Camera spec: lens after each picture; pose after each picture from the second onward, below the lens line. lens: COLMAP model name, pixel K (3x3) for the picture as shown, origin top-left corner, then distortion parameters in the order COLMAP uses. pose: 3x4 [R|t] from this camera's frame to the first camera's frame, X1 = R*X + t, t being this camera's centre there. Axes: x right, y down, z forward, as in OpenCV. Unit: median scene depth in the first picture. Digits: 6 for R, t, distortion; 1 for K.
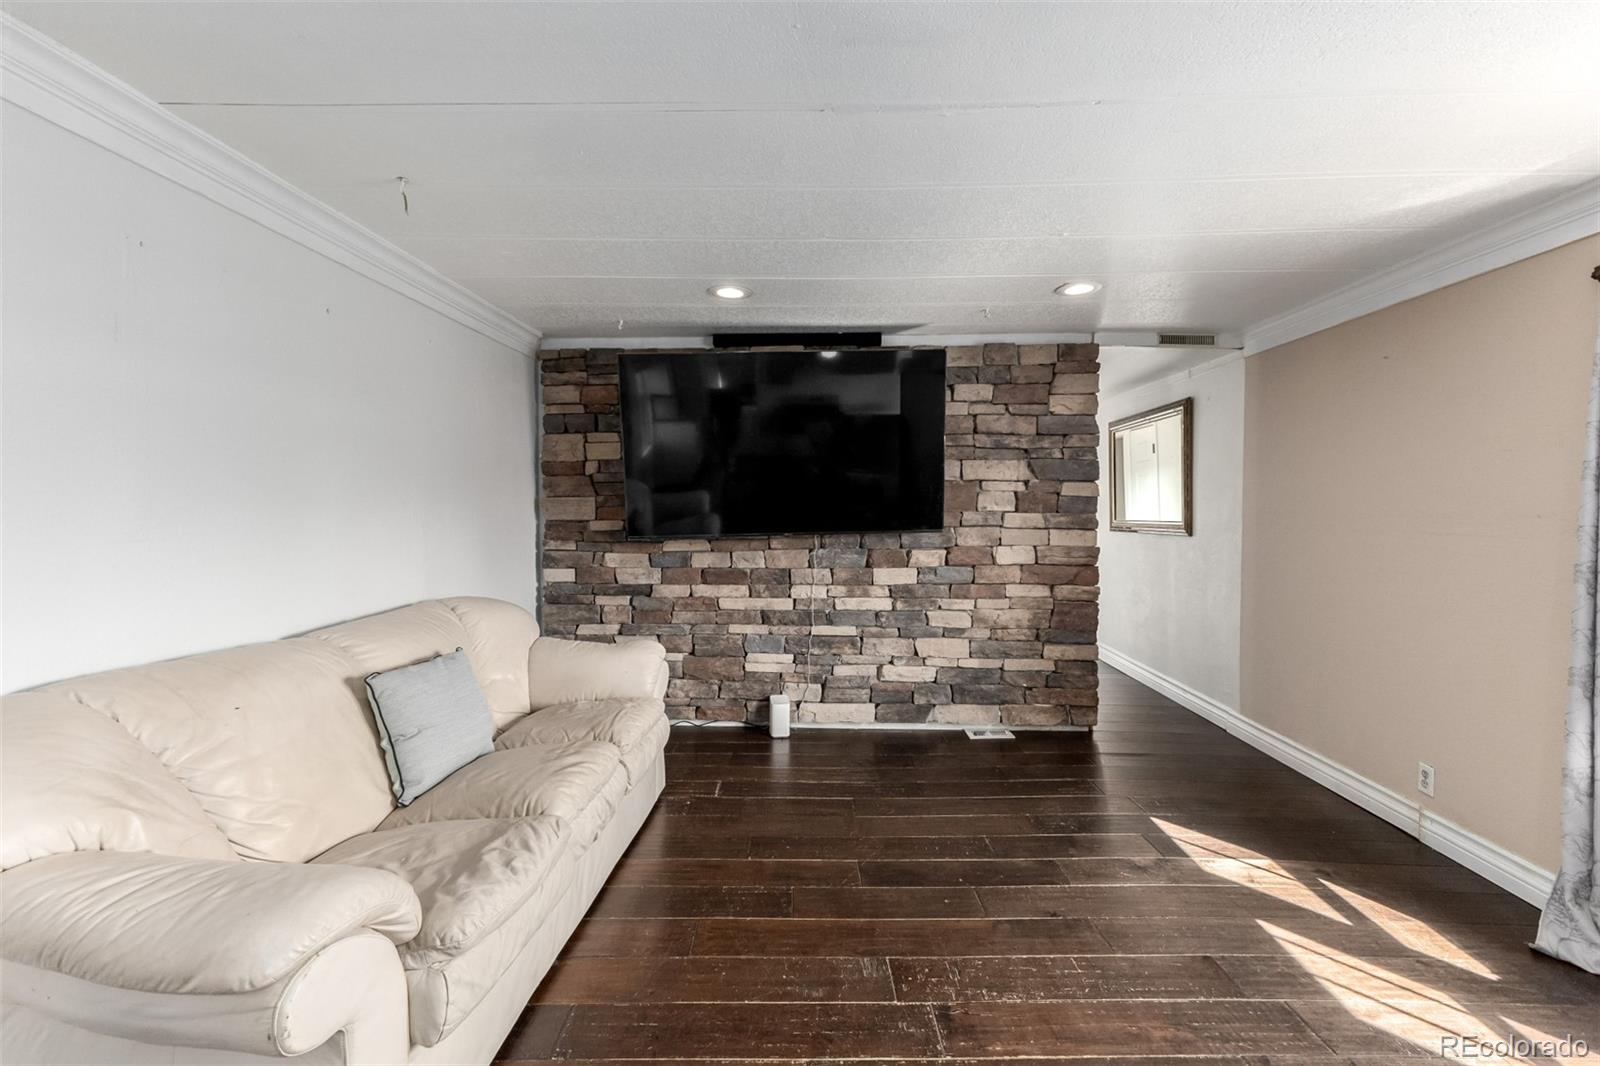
lens RADIAL K [[695.5, 0, 825.7], [0, 695.5, 522.7], [0, 0, 1]] dist [0.011318, -0.000267]
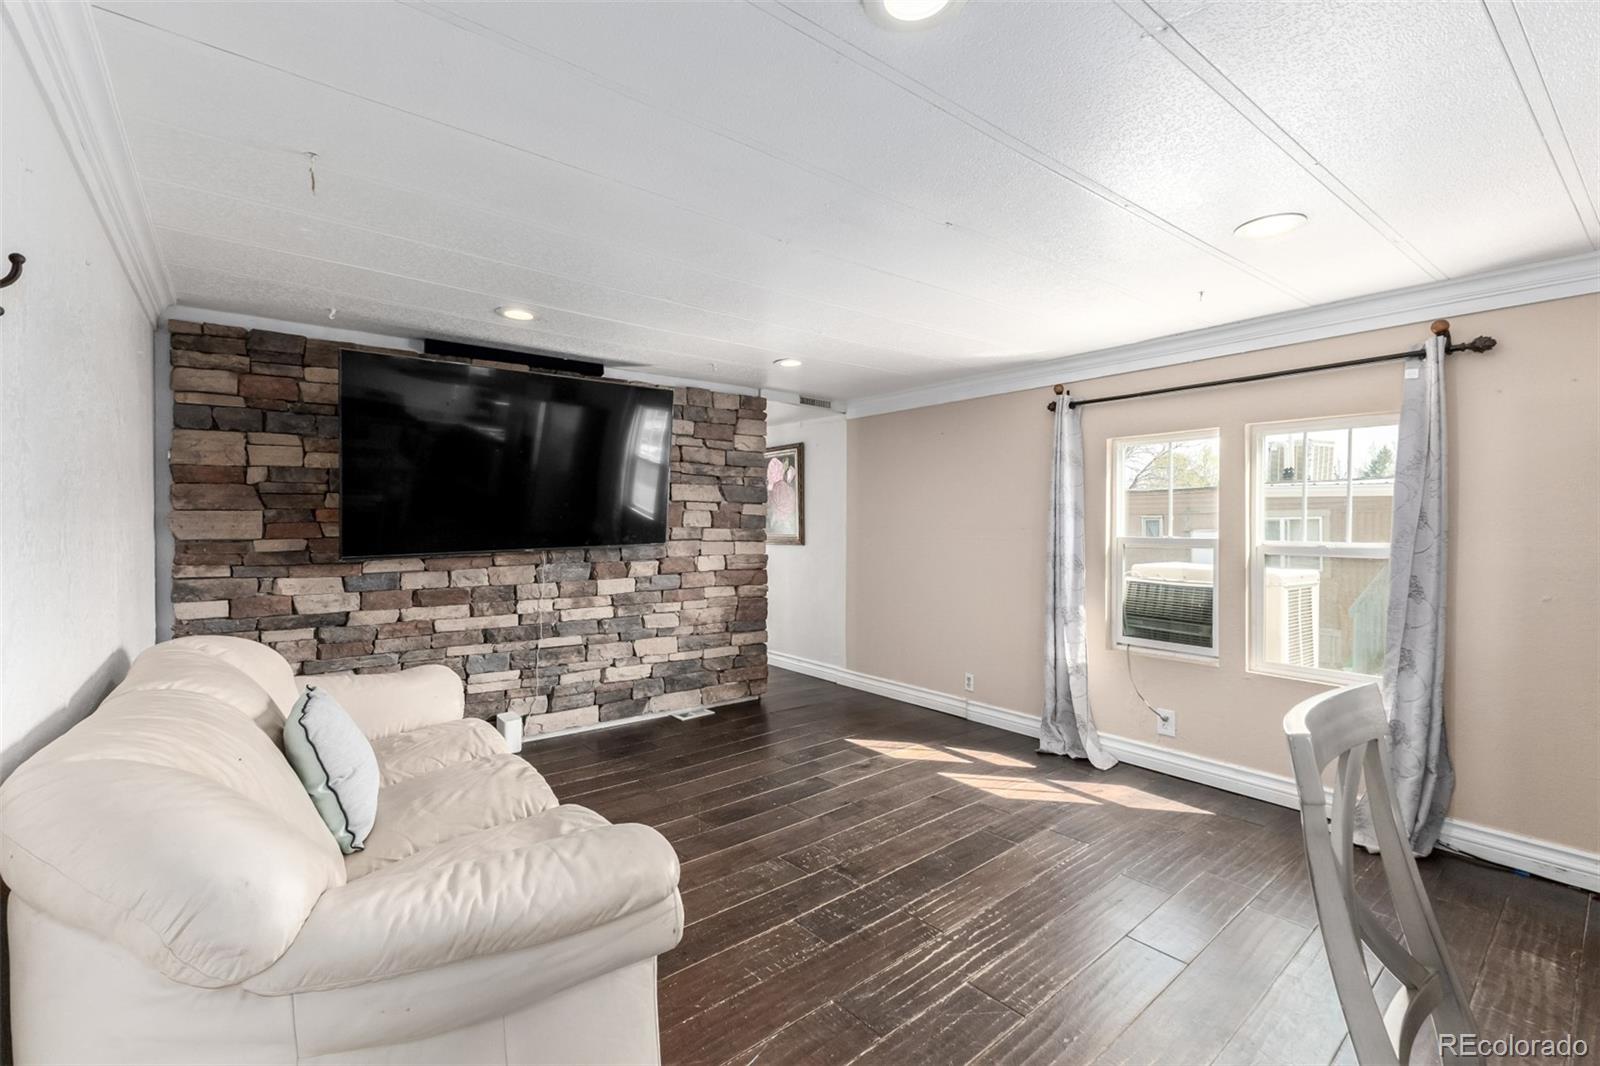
lens RADIAL K [[690.5, 0, 805.3], [0, 690.5, 529.0], [0, 0, 1]] dist [0.011254, -0.000691]
pose [[0.771817, -0.003925, 0.635833, -0.367342], [0.013392, 0.999859, -0.010083, 0.001221], [-0.635704, 0.016298, 0.771761, -0.039134]]
